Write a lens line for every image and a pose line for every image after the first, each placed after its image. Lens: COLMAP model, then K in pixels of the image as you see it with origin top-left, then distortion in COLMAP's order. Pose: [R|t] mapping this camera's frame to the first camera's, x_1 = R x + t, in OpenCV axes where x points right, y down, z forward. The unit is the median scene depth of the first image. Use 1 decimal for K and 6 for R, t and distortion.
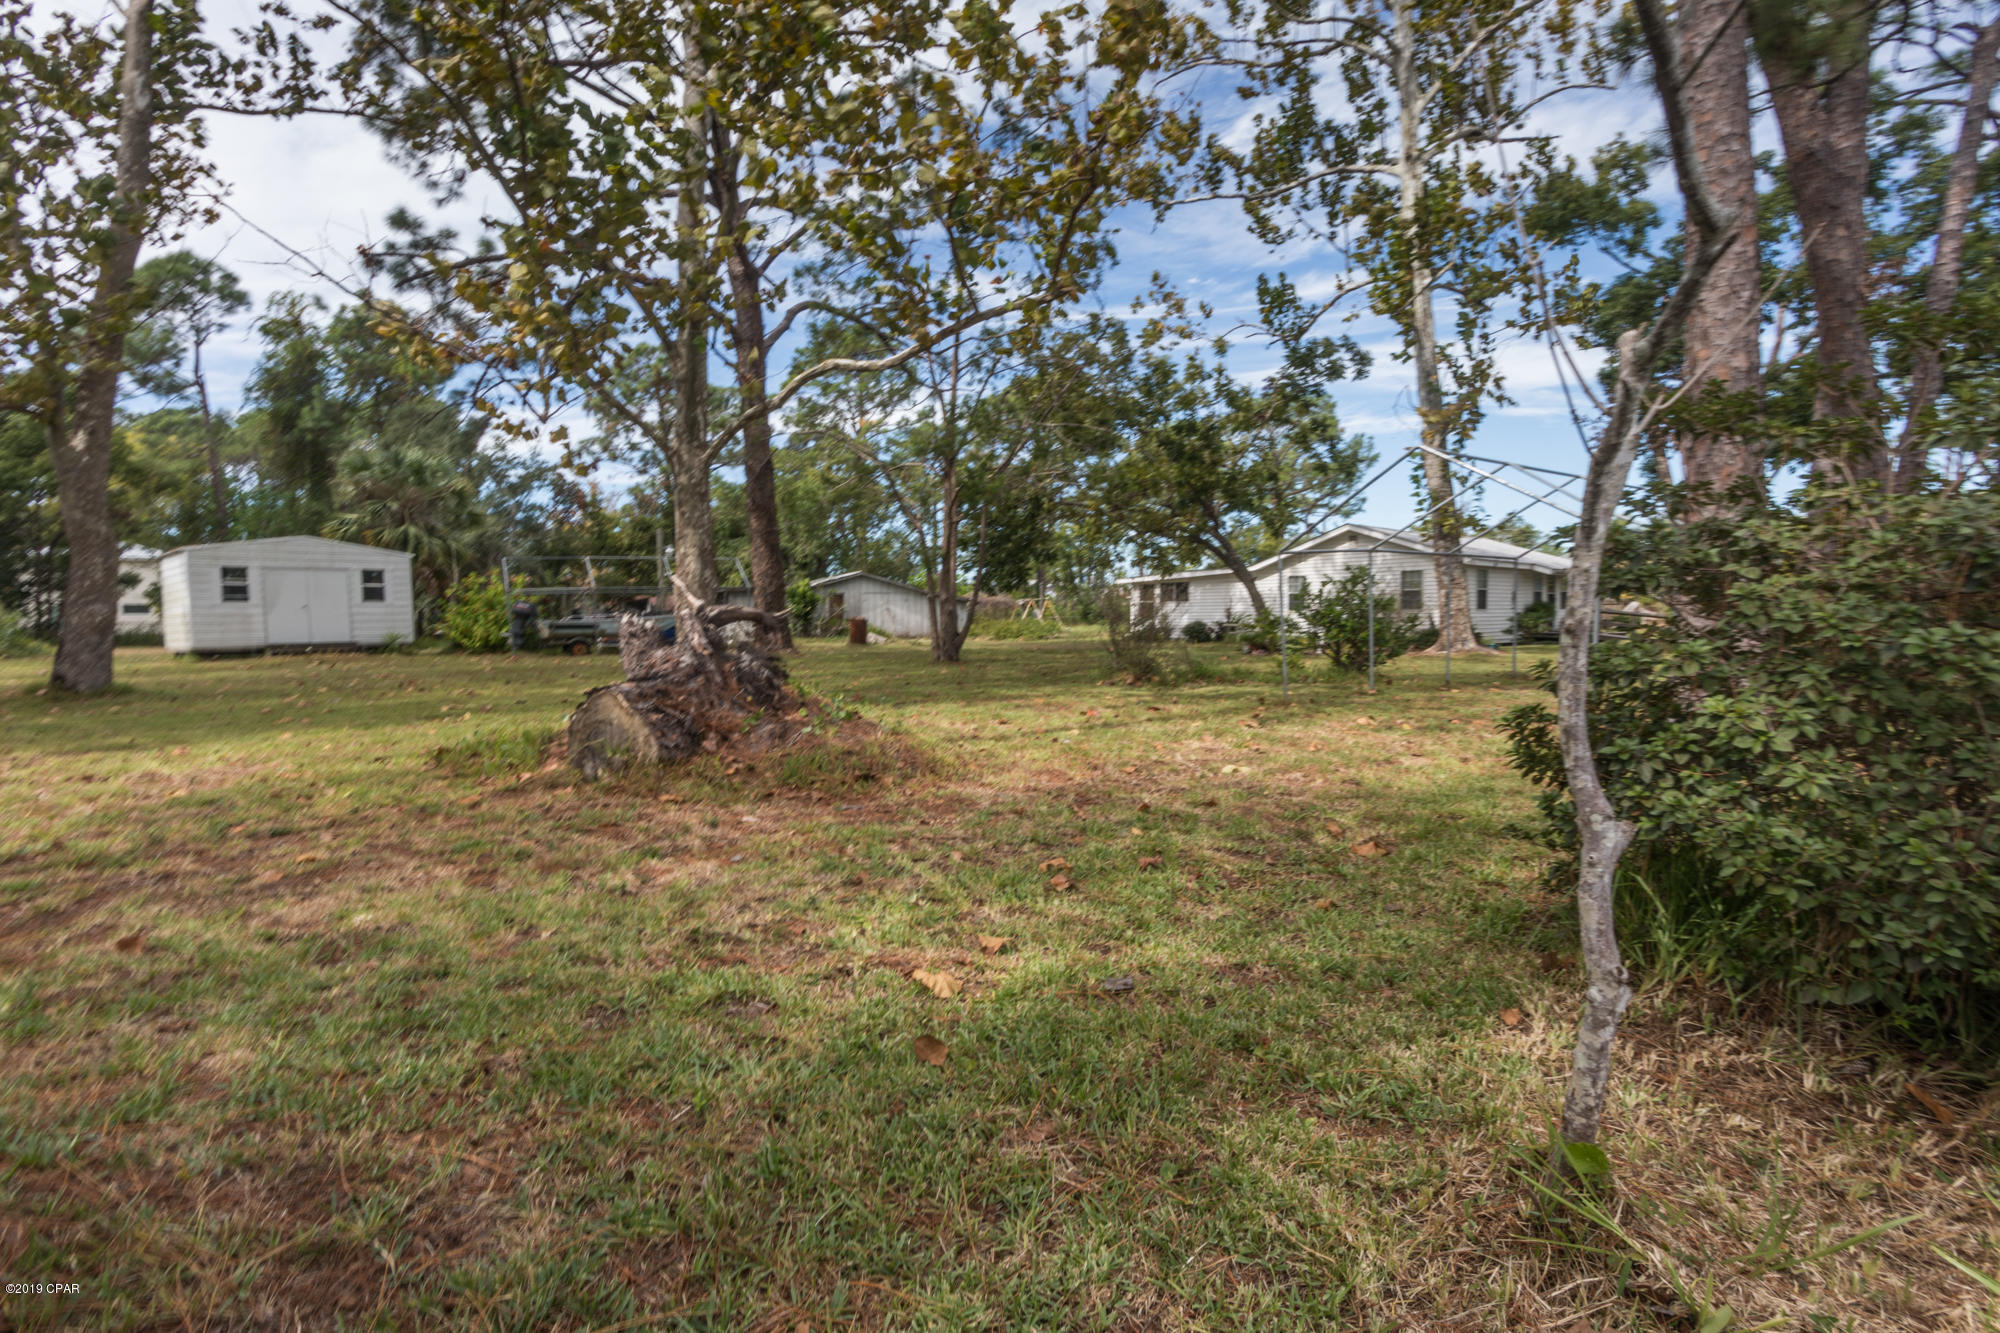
lens RADIAL K [[1001.0, 0, 1012.5], [0, 1001.0, 669.8], [0, 0, 1]] dist [0.004301, -0.004031]
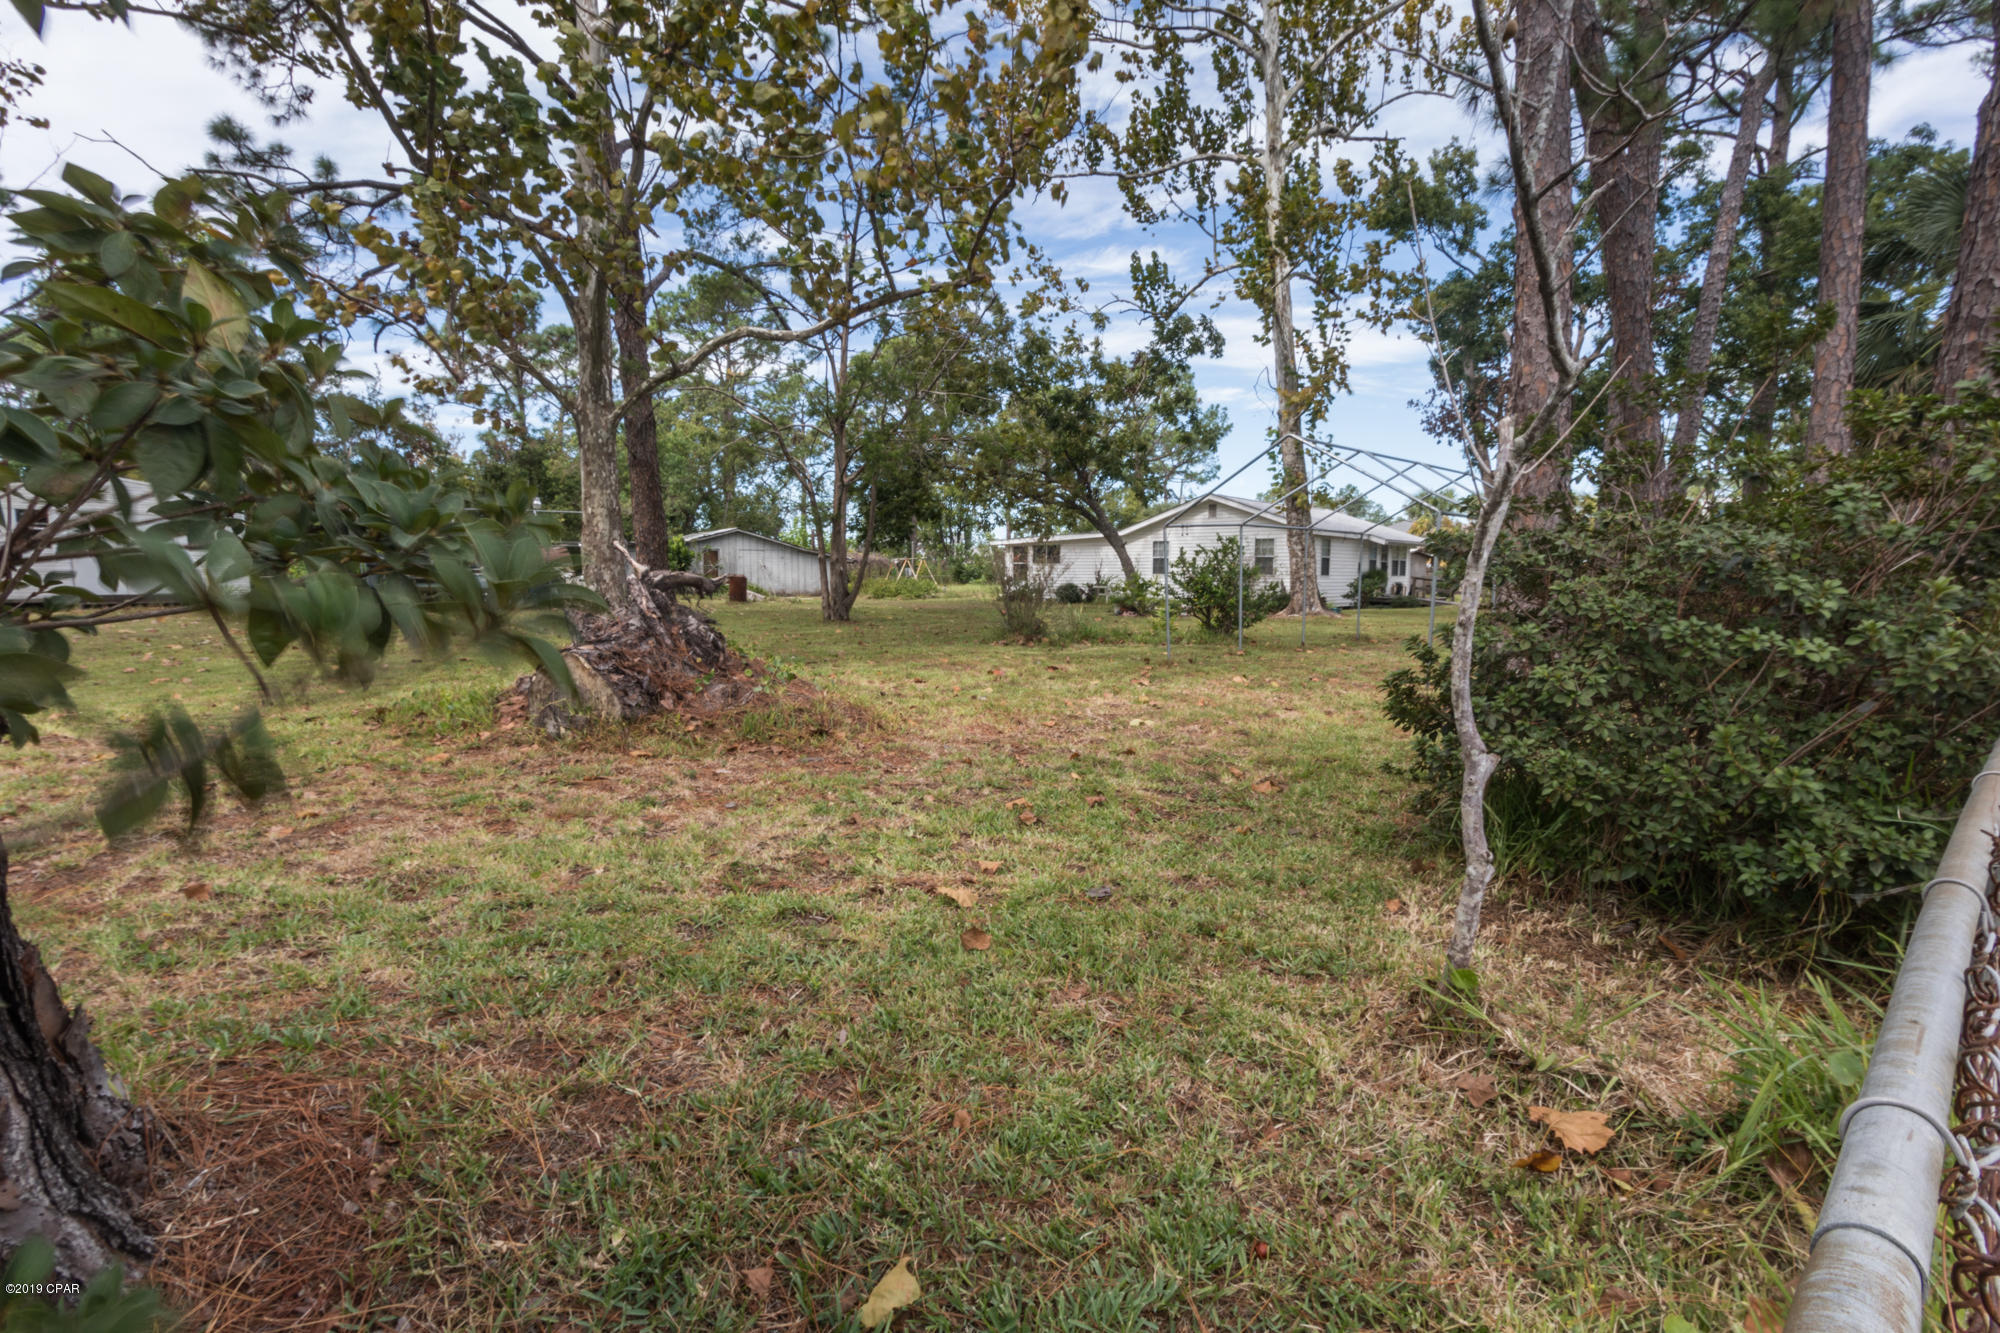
lens RADIAL K [[1001.0, 0, 1026.0], [0, 1001.0, 670.1], [0, 0, 1]] dist [0.004301, -0.004031]
pose [[0.987512, 0.000673, 0.157540, -0.095340], [-0.007535, 0.999048, 0.042965, -0.009028], [-0.157361, -0.043616, 0.986578, -0.107943]]
